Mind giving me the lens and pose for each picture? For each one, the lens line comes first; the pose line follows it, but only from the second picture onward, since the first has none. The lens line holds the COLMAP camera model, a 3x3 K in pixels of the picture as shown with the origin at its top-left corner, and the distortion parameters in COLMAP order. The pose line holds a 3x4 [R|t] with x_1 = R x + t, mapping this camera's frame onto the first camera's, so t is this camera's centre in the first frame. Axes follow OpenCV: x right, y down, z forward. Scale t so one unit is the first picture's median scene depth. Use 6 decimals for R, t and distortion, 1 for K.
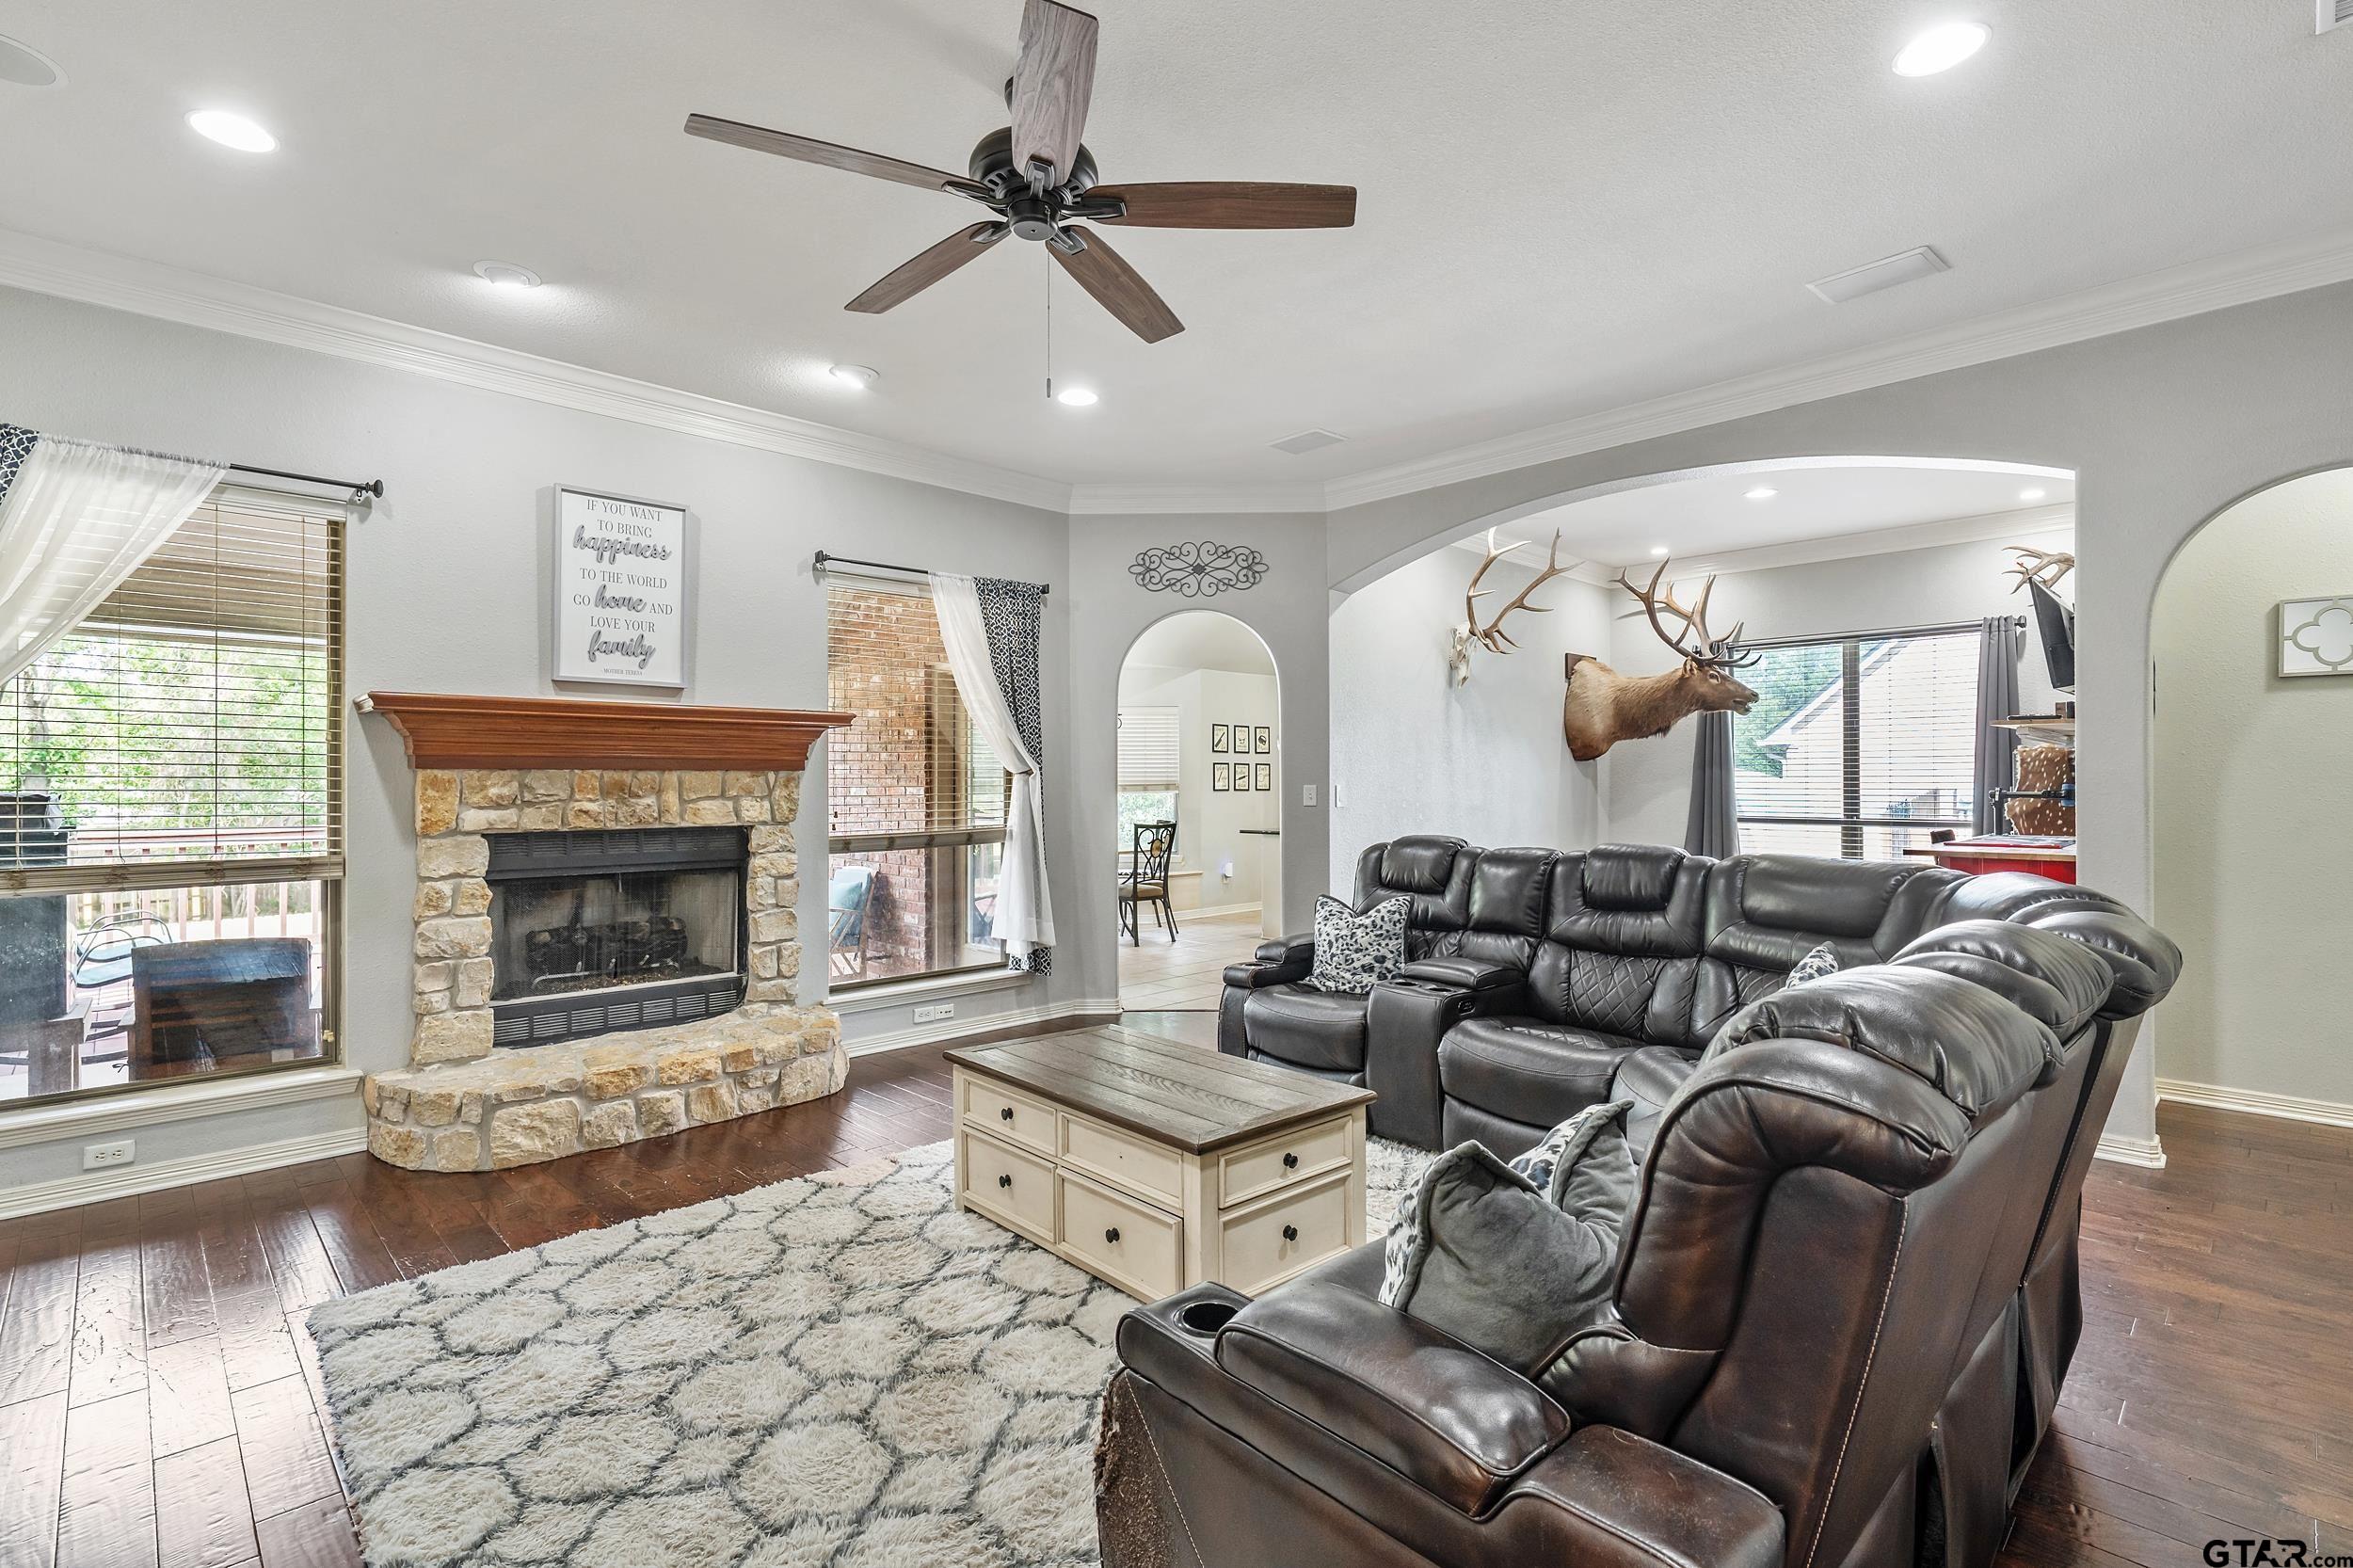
lens RADIAL K [[1096.5, 0, 1161.9], [0, 1096.5, 778.4], [0, 0, 1]] dist [-0.003505, 0.000074]
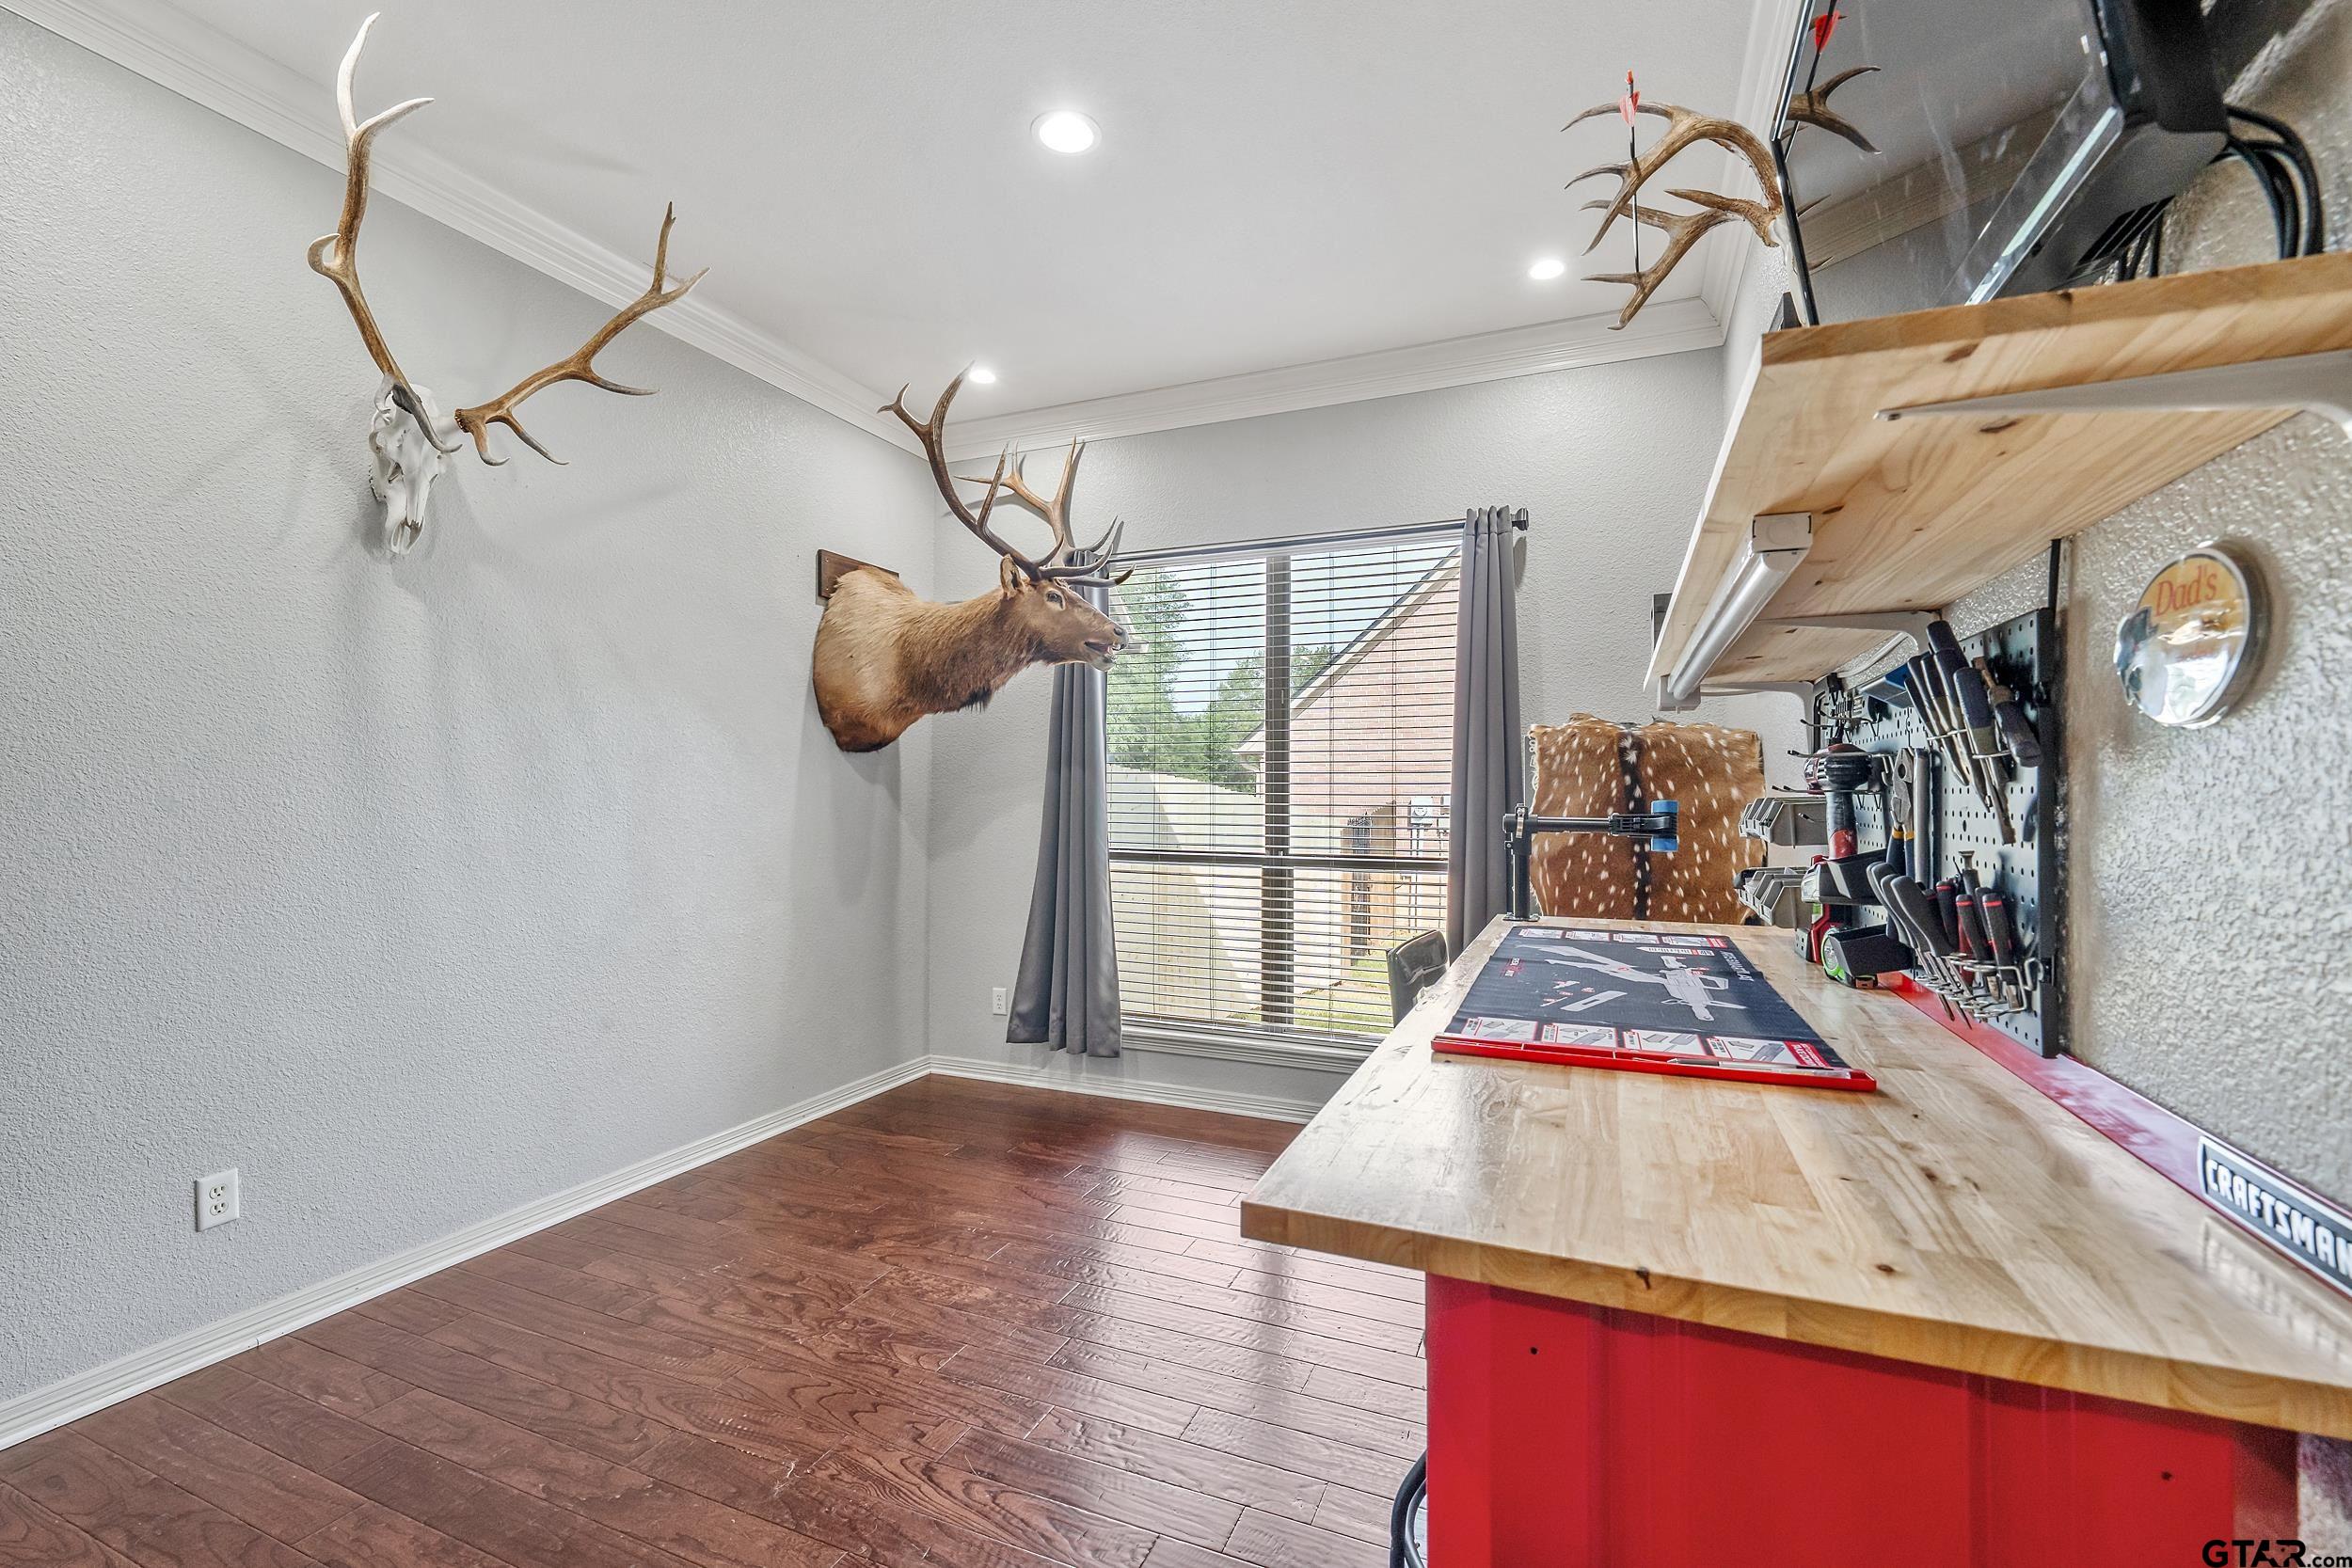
lens RADIAL K [[1013.4, 0, 1176.4], [0, 1013.4, 792.4], [0, 0, 1]] dist [0.001946, -0.000016]
pose [[0.919146, 0.005634, 0.393878, 0.351180], [-0.007198, 0.999971, 0.002495, 0.001869], [-0.393852, -0.005128, 0.919159, 0.498787]]
